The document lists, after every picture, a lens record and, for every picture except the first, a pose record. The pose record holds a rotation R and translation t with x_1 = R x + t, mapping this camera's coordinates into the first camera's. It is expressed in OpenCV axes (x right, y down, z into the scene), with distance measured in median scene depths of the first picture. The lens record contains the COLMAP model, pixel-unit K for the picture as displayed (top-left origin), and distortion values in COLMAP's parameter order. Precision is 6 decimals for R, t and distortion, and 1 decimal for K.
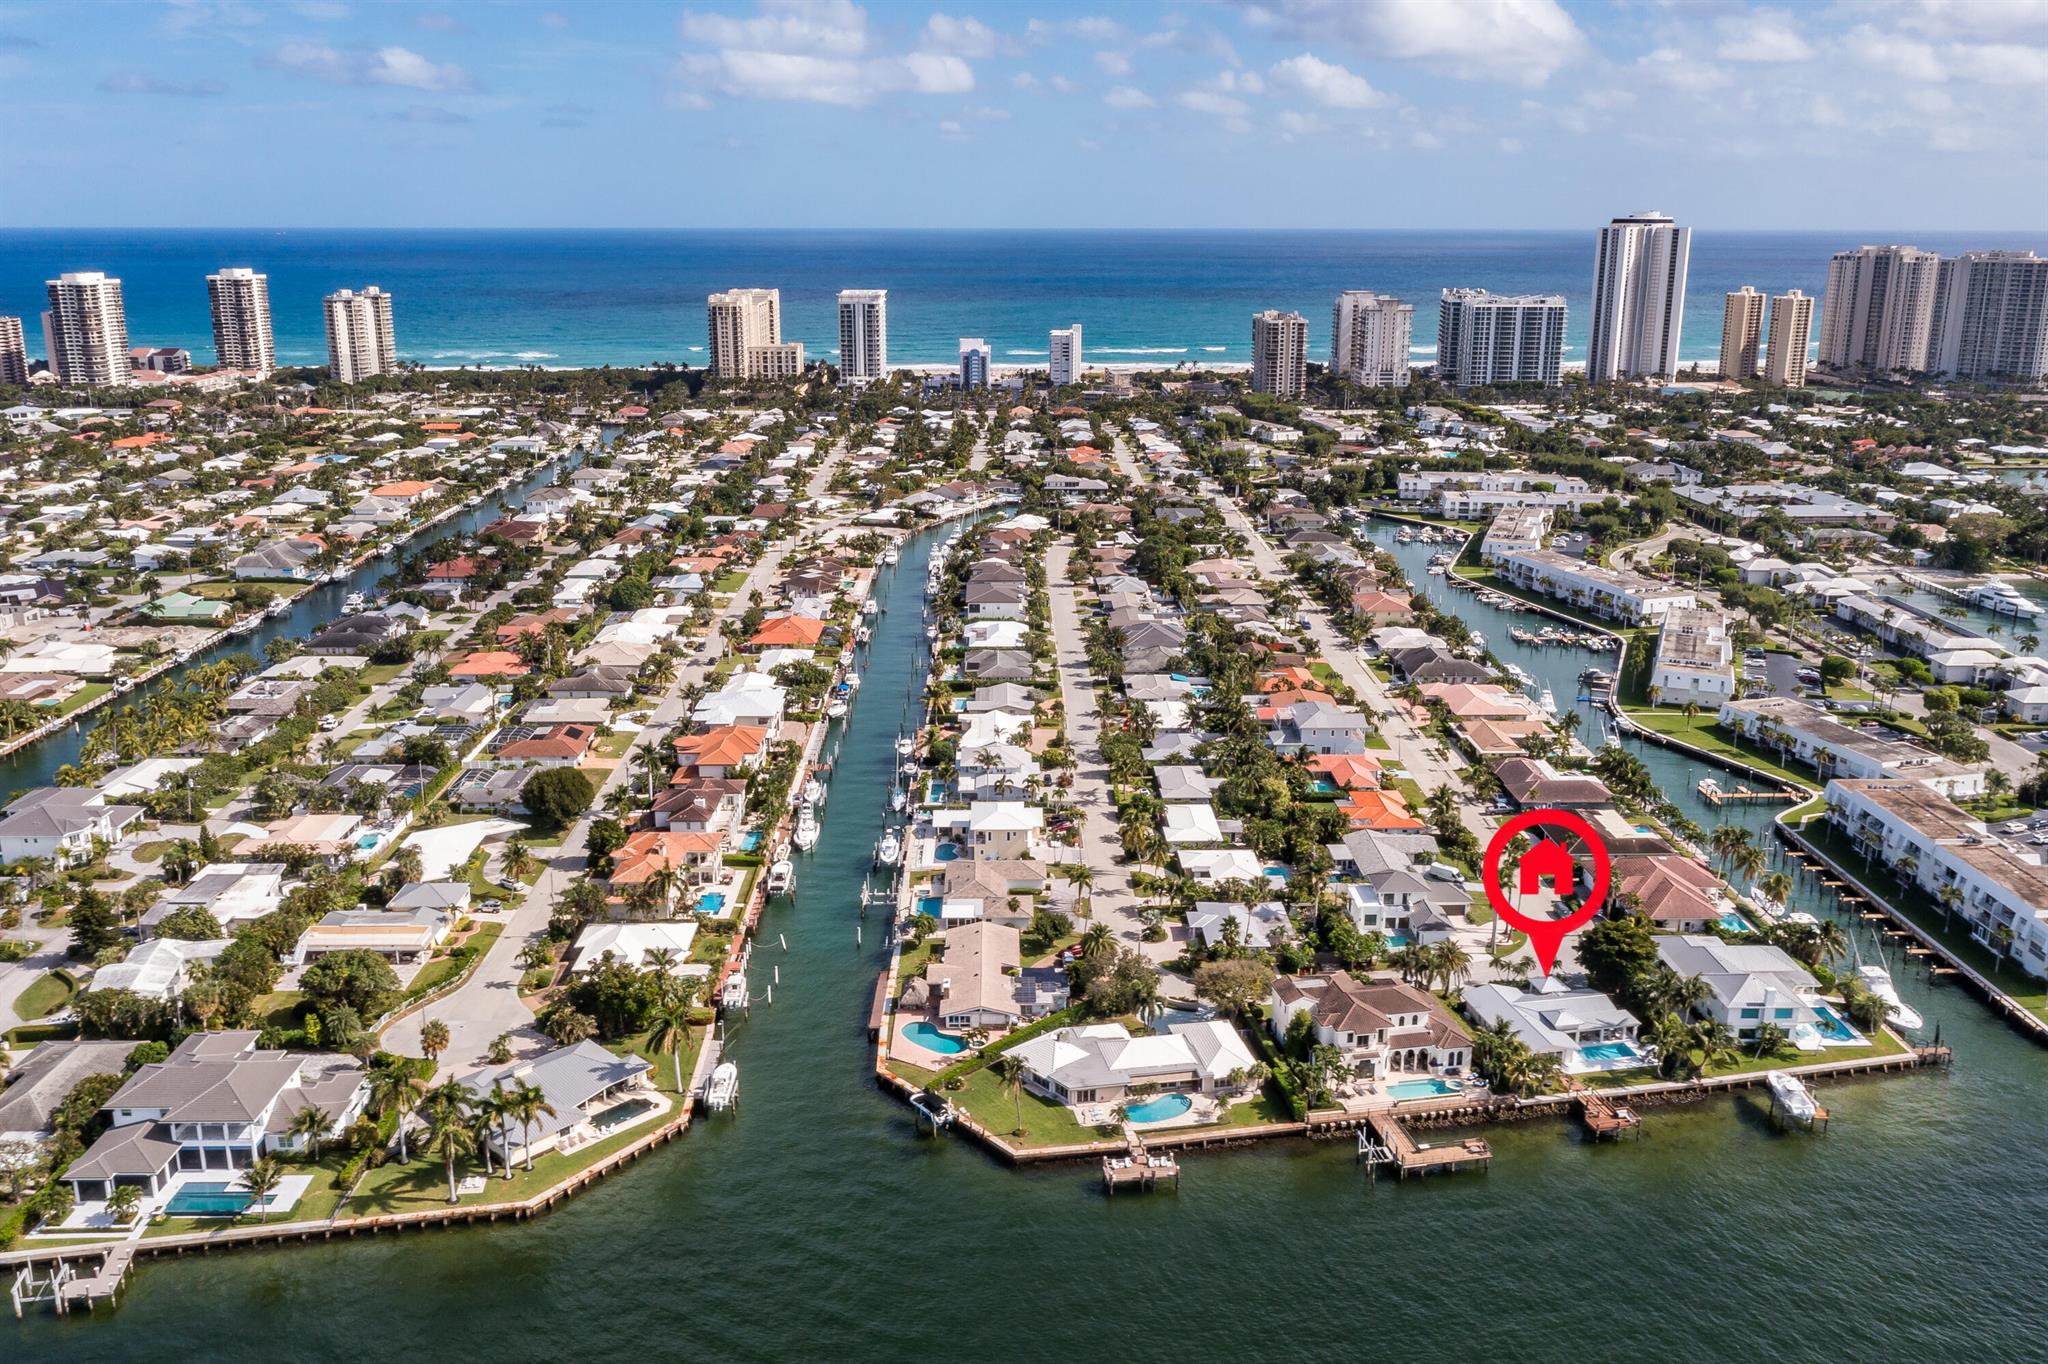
lens RADIAL K [[1657.7, 0, 1037.4], [0, 1657.7, 677.9], [0, 0, 1]] dist [-0.001742, 0.000830]
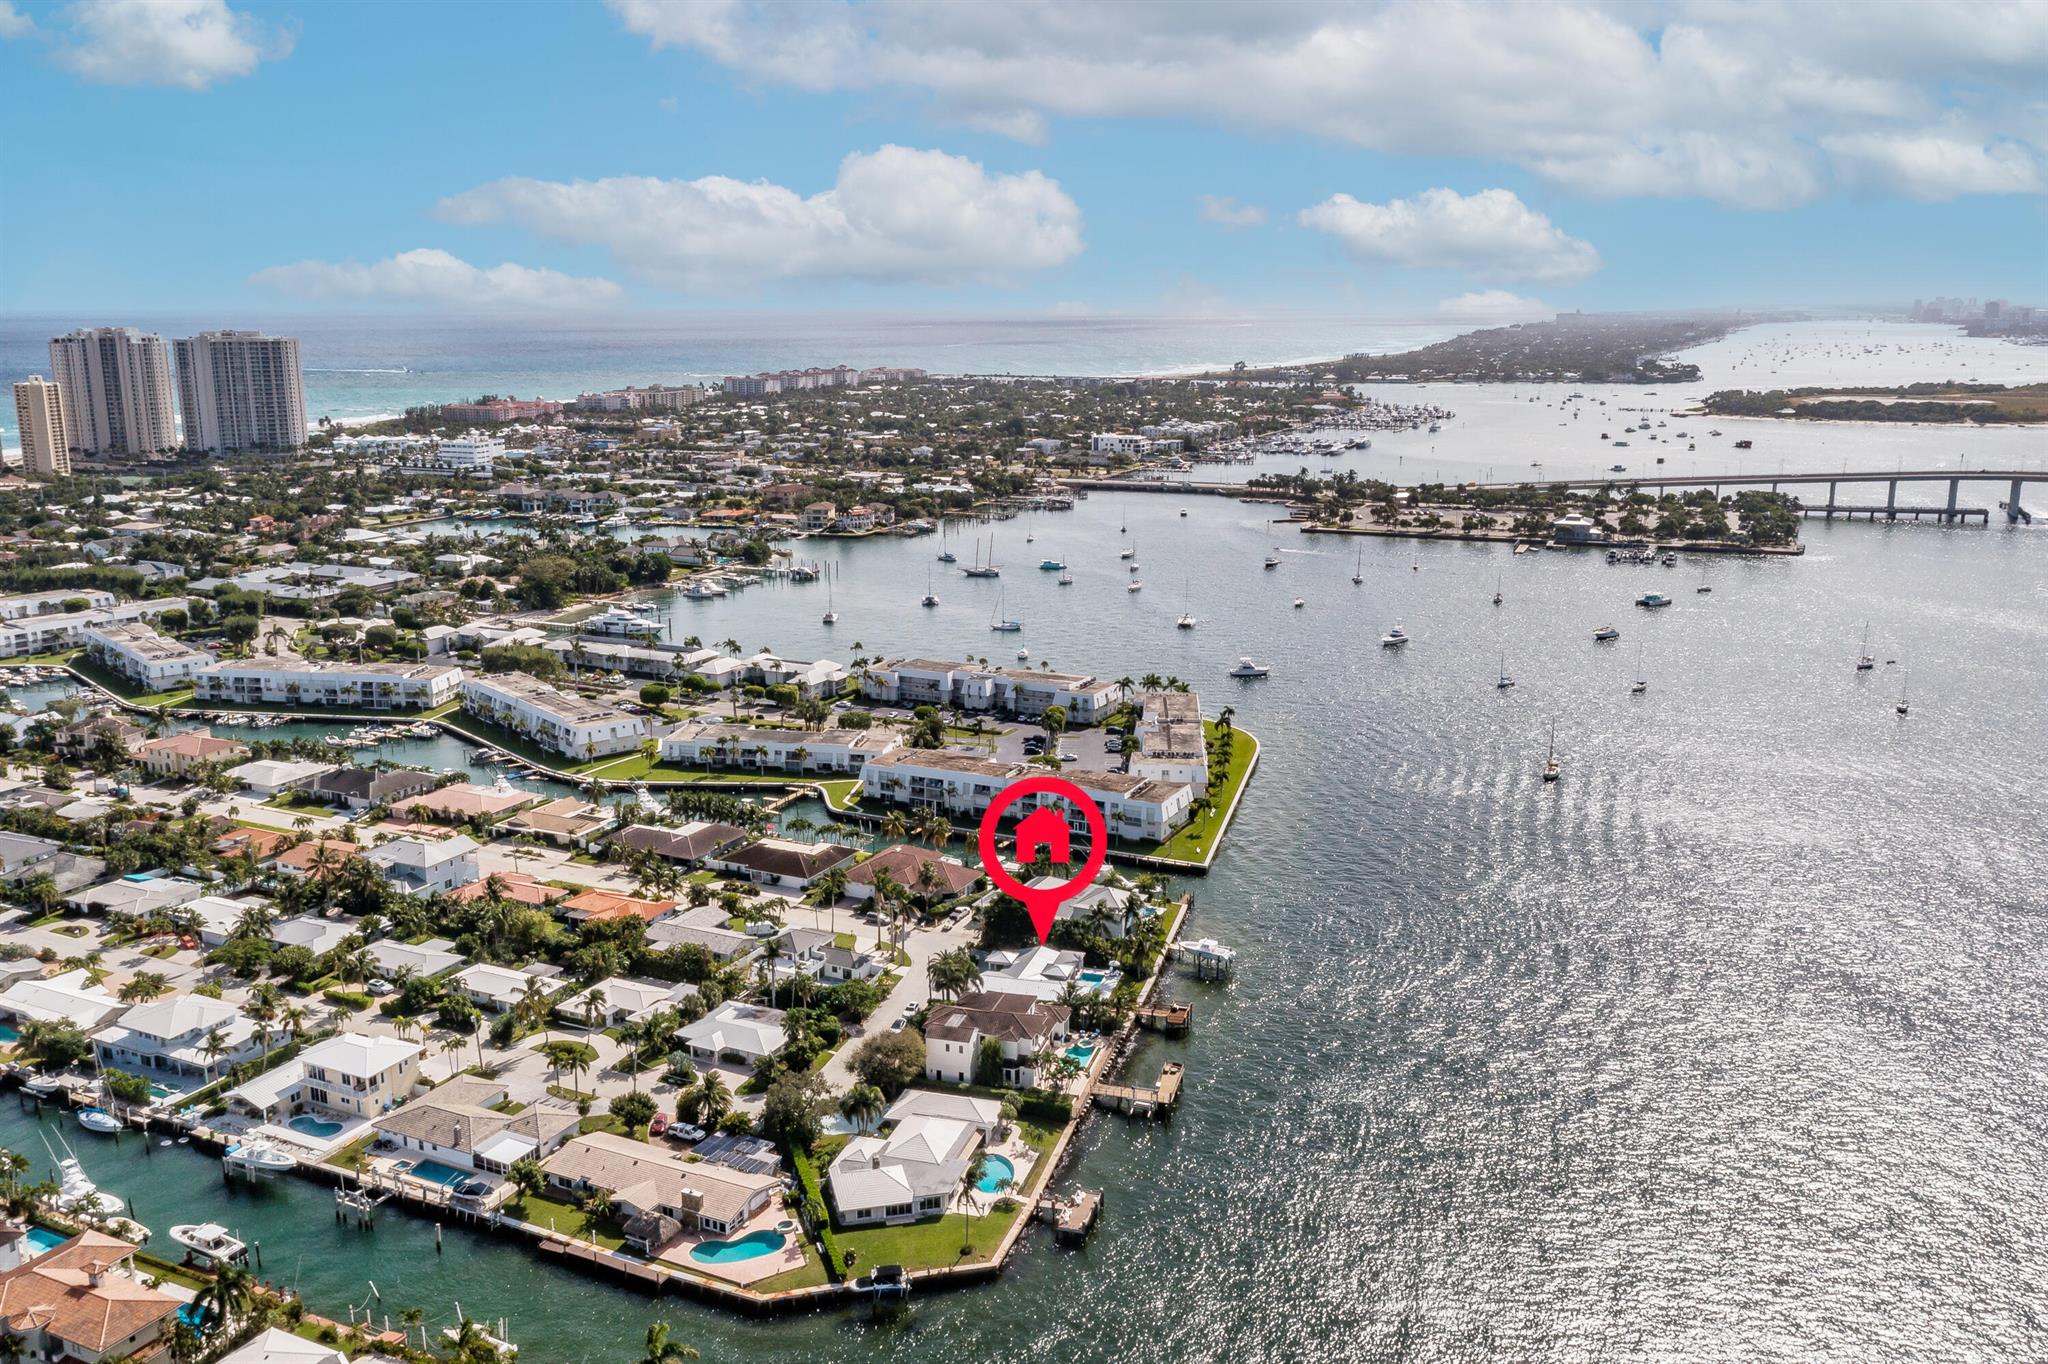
lens RADIAL K [[1657.7, 0, 1037.4], [0, 1657.7, 677.9], [0, 0, 1]] dist [-0.001742, 0.000830]
pose [[0.453304, -0.199200, 0.868812, -0.494554], [0.237521, 0.966461, 0.097662, -0.086098], [-0.859127, 0.162090, 0.485415, 0.283419]]
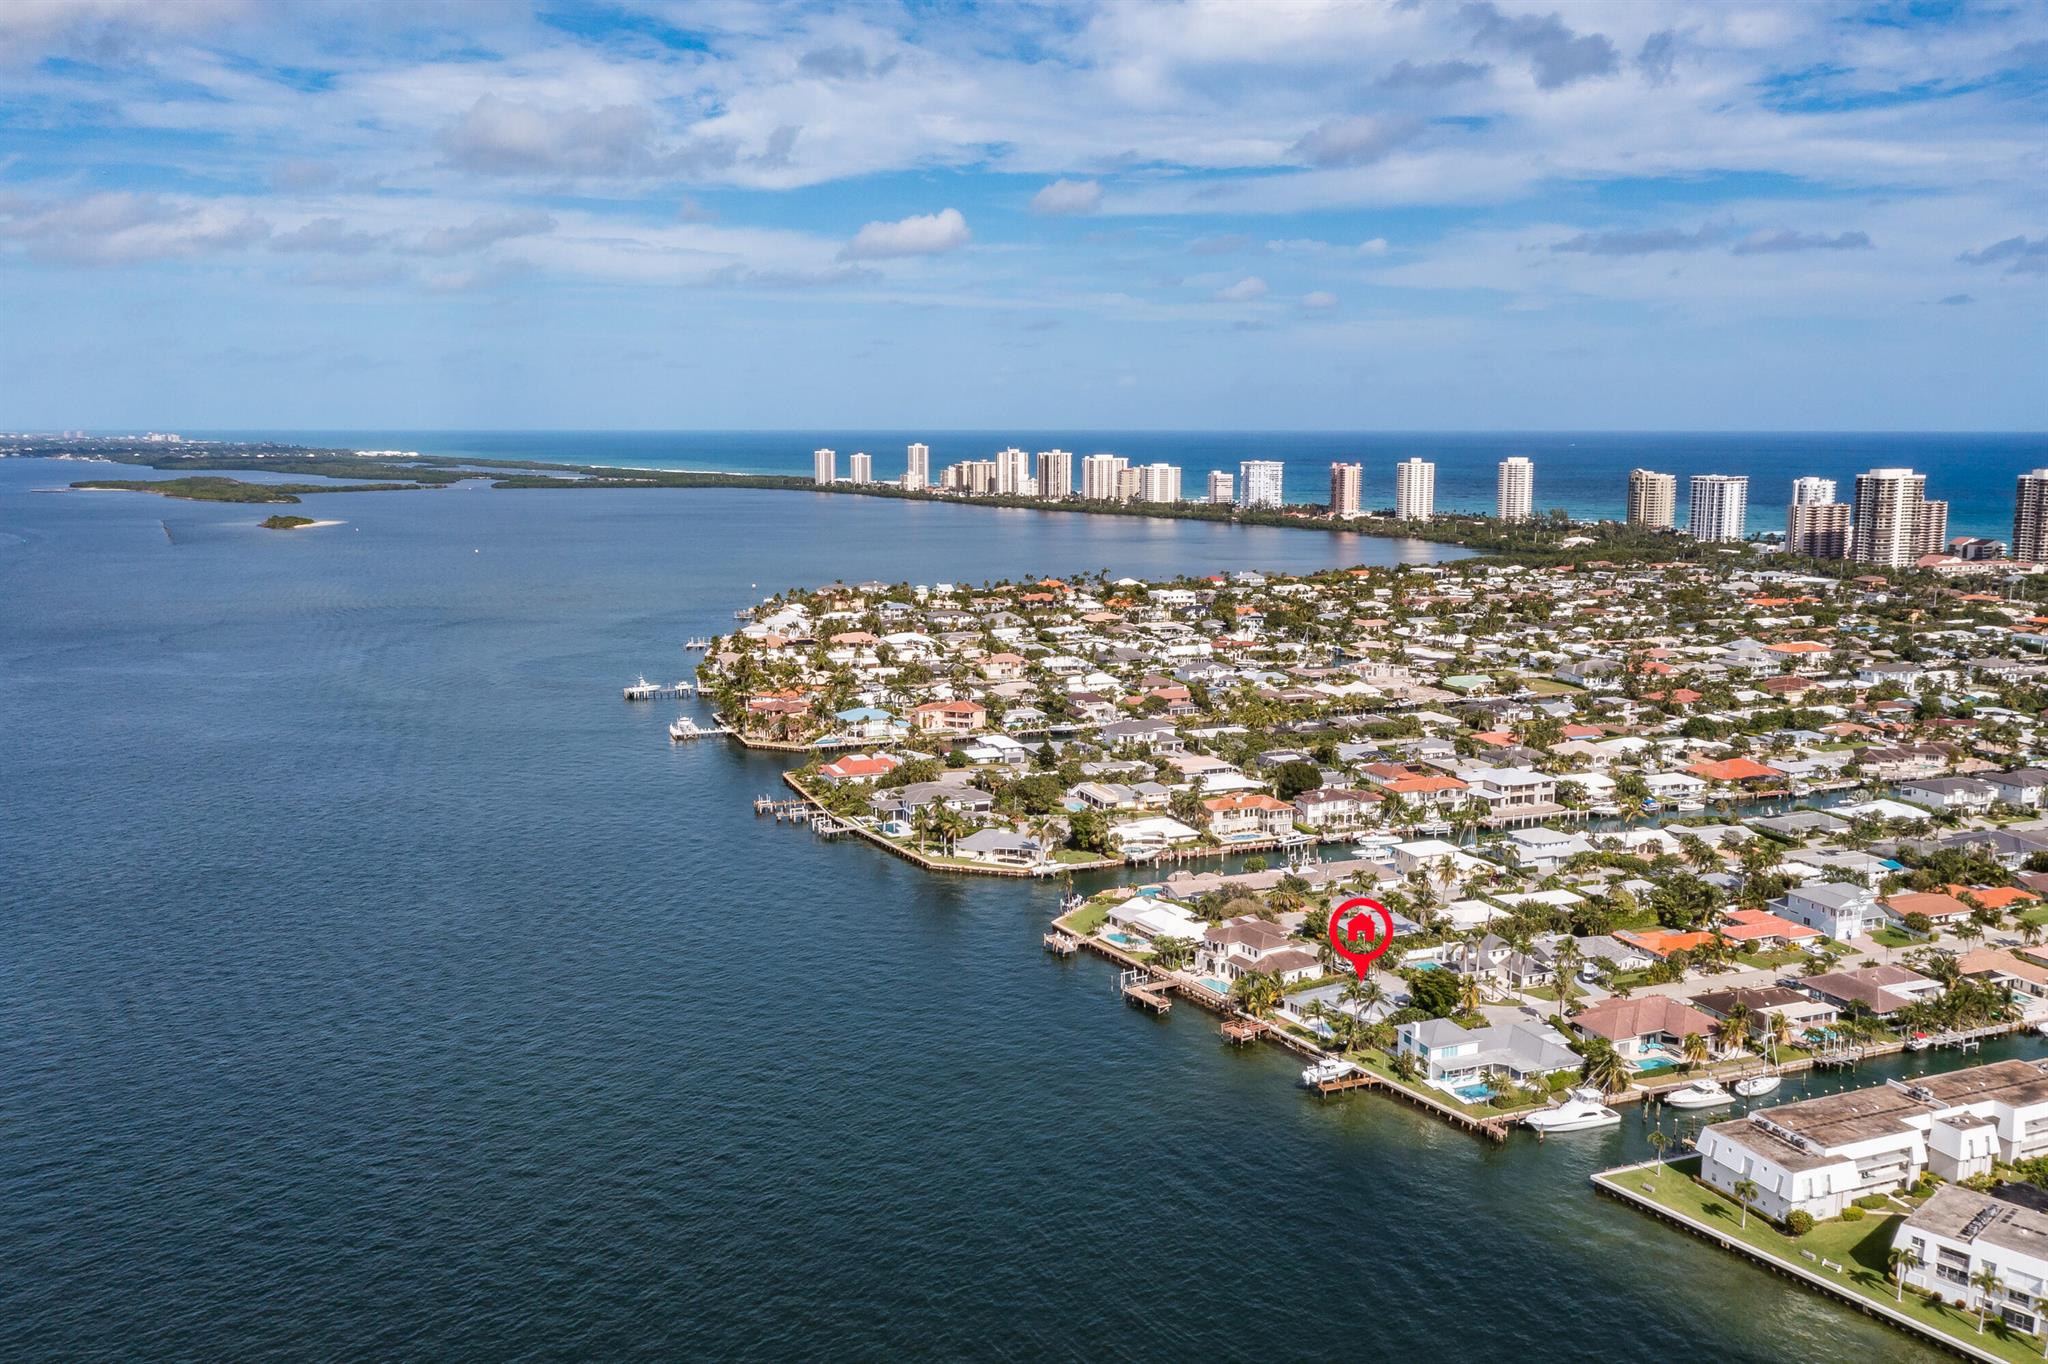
lens RADIAL K [[1617.4, 0, 1041.8], [0, 1617.4, 767.6], [0, 0, 1]] dist [-0.000738, 0.000660]
pose [[0.355647, 0.192257, -0.914632, 1.011203], [-0.247688, 0.963011, 0.106115, -0.042033], [0.901202, 0.188804, 0.390112, 0.162299]]
